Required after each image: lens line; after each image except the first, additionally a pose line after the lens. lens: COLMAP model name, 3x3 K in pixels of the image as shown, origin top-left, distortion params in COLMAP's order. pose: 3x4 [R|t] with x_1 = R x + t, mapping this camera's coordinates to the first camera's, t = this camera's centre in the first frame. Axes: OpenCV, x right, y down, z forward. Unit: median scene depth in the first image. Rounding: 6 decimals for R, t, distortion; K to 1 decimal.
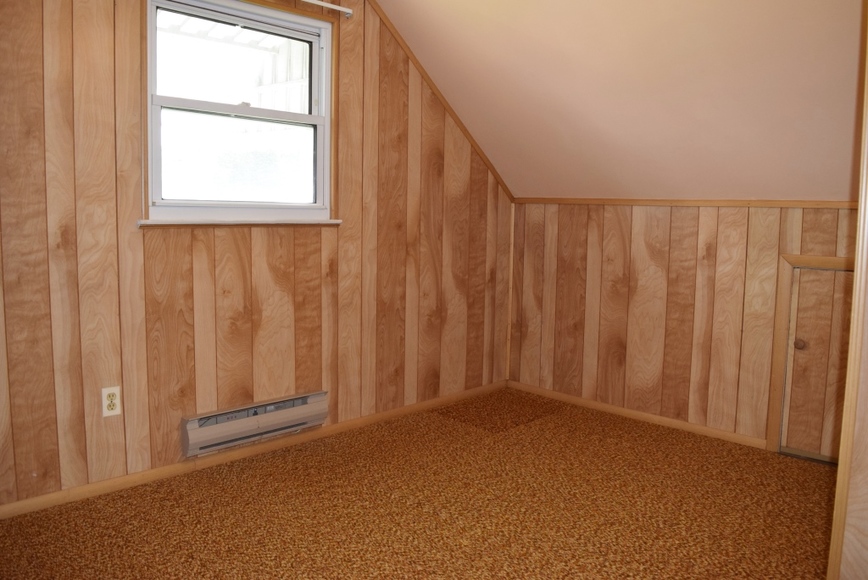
lens RADIAL K [[683.5, 0, 434.5], [0, 683.5, 289.2], [0, 0, 1]] dist [-0.094016, 0.021159]
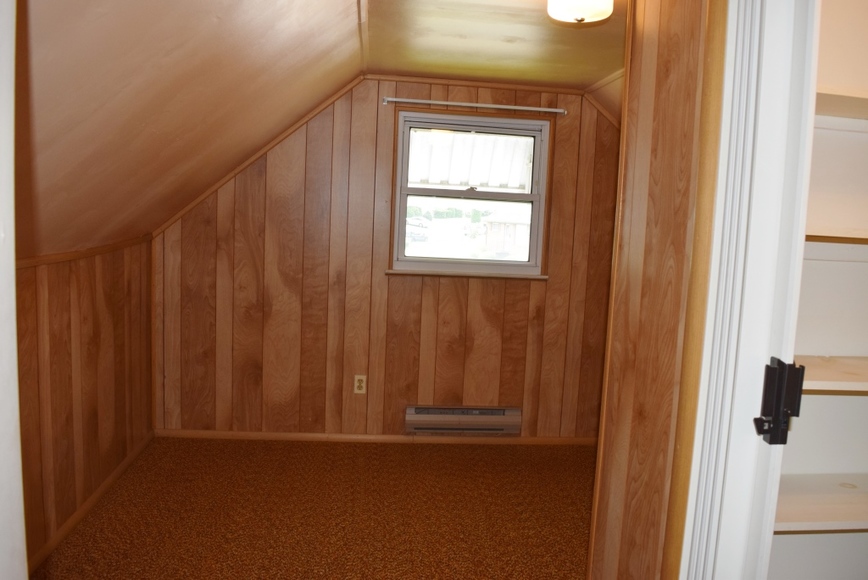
lens RADIAL K [[683.5, 0, 439.2], [0, 683.5, 290.8], [0, 0, 1]] dist [-0.094016, 0.021159]
pose [[0.765746, 0.090368, -0.636762, 0.575101], [-0.105236, 0.994341, 0.014561, -0.080825], [0.634474, 0.055860, 0.770923, -0.105469]]
